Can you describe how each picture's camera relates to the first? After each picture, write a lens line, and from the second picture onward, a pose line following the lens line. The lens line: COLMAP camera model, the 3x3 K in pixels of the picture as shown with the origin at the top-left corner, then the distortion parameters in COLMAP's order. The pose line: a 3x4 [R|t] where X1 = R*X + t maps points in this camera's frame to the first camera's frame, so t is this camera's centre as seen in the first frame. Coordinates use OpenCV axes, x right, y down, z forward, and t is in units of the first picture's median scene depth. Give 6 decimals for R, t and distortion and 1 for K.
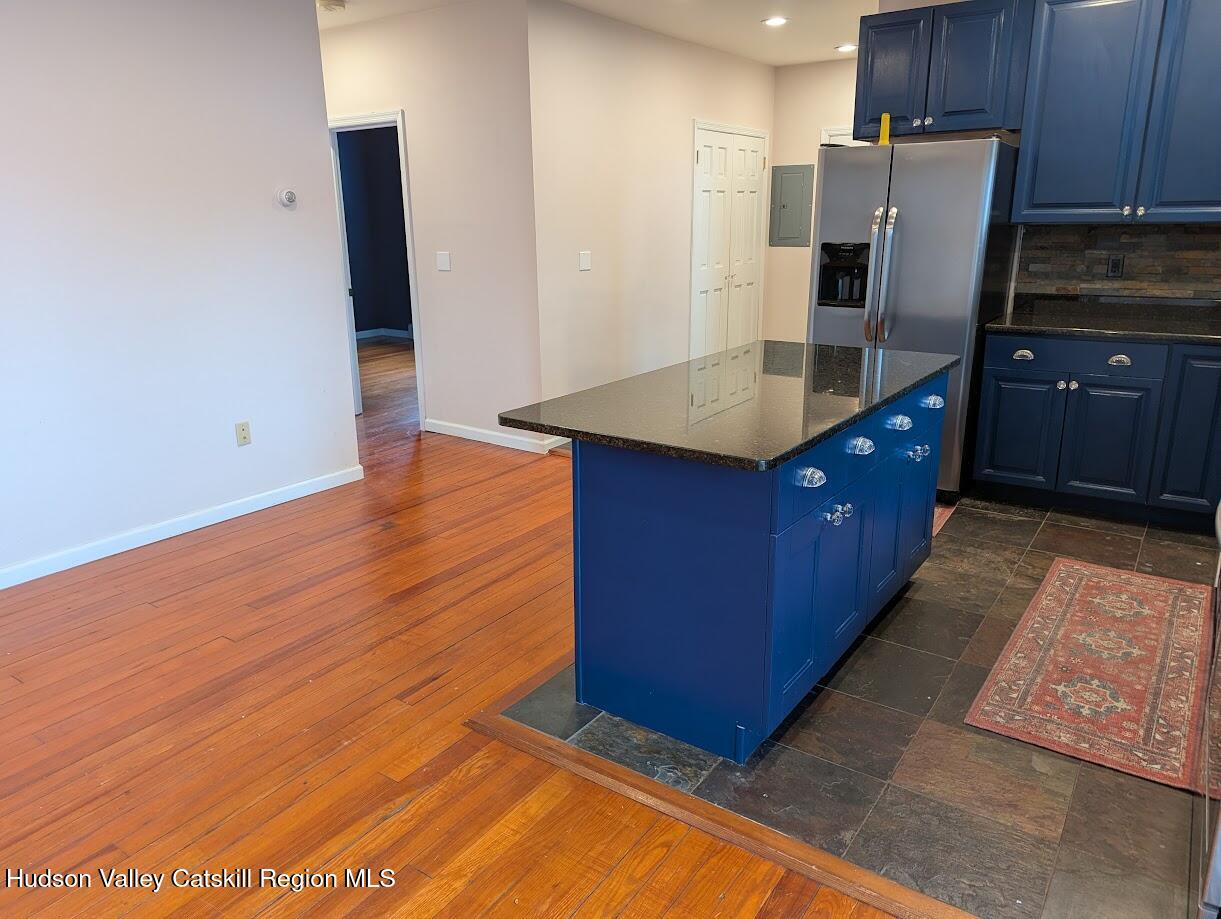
lens RADIAL K [[856.9, 0, 611.1], [0, 856.9, 446.6], [0, 0, 1]] dist [0.035045, -0.005017]
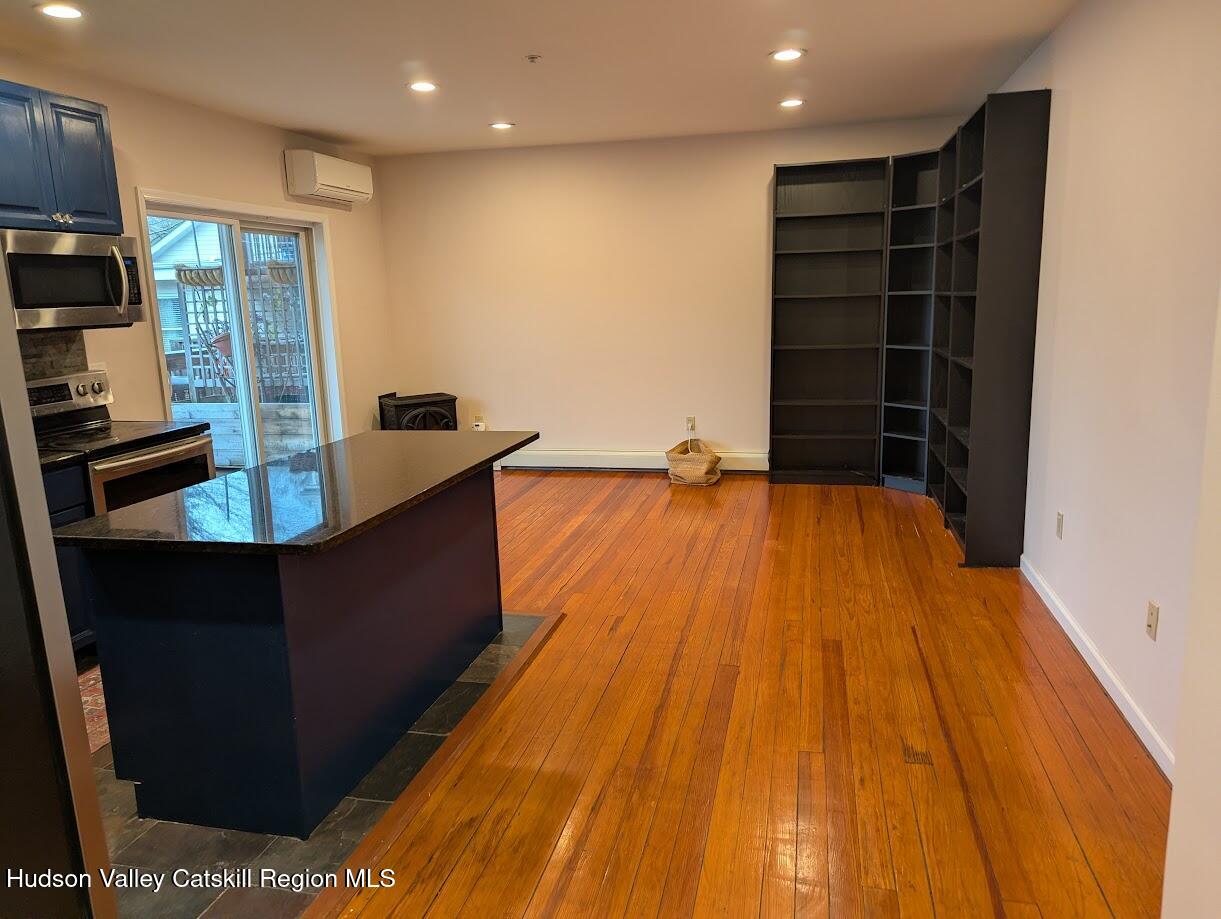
lens RADIAL K [[856.9, 0, 611.1], [0, 856.9, 446.6], [0, 0, 1]] dist [0.035045, -0.005017]
pose [[-0.932486, 0.099704, -0.347172, 0.172543], [-0.057679, 0.907713, 0.415609, -0.397110], [0.356570, 0.407574, -0.840679, 1.406186]]
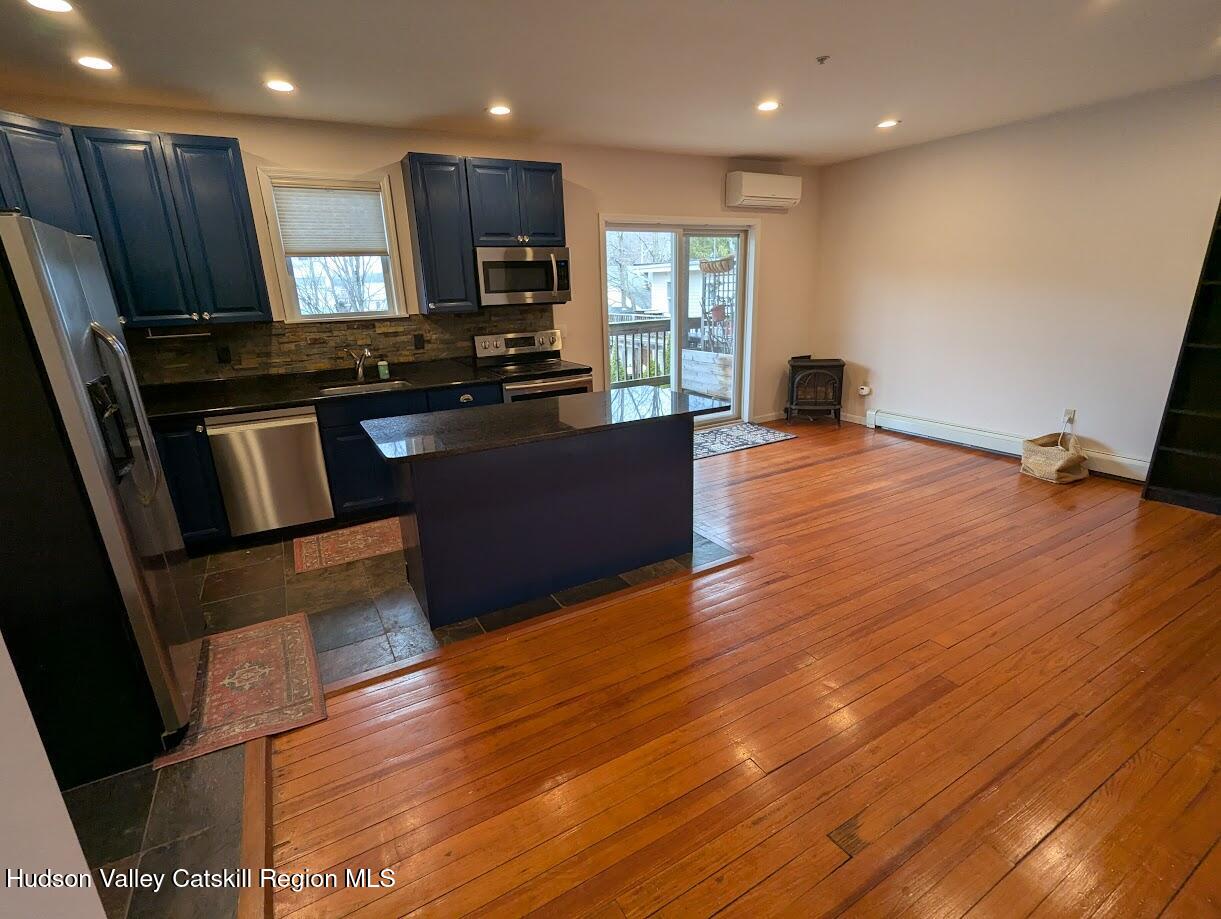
lens RADIAL K [[581.5, 0, 610.5], [0, 581.5, 459.5], [0, 0, 1]] dist [-0.000951, 0.000172]
pose [[-0.899079, -0.089883, 0.428461, -0.264569], [0.151859, 0.853898, 0.497792, -0.358256], [-0.410605, 0.512619, -0.754072, 1.256678]]
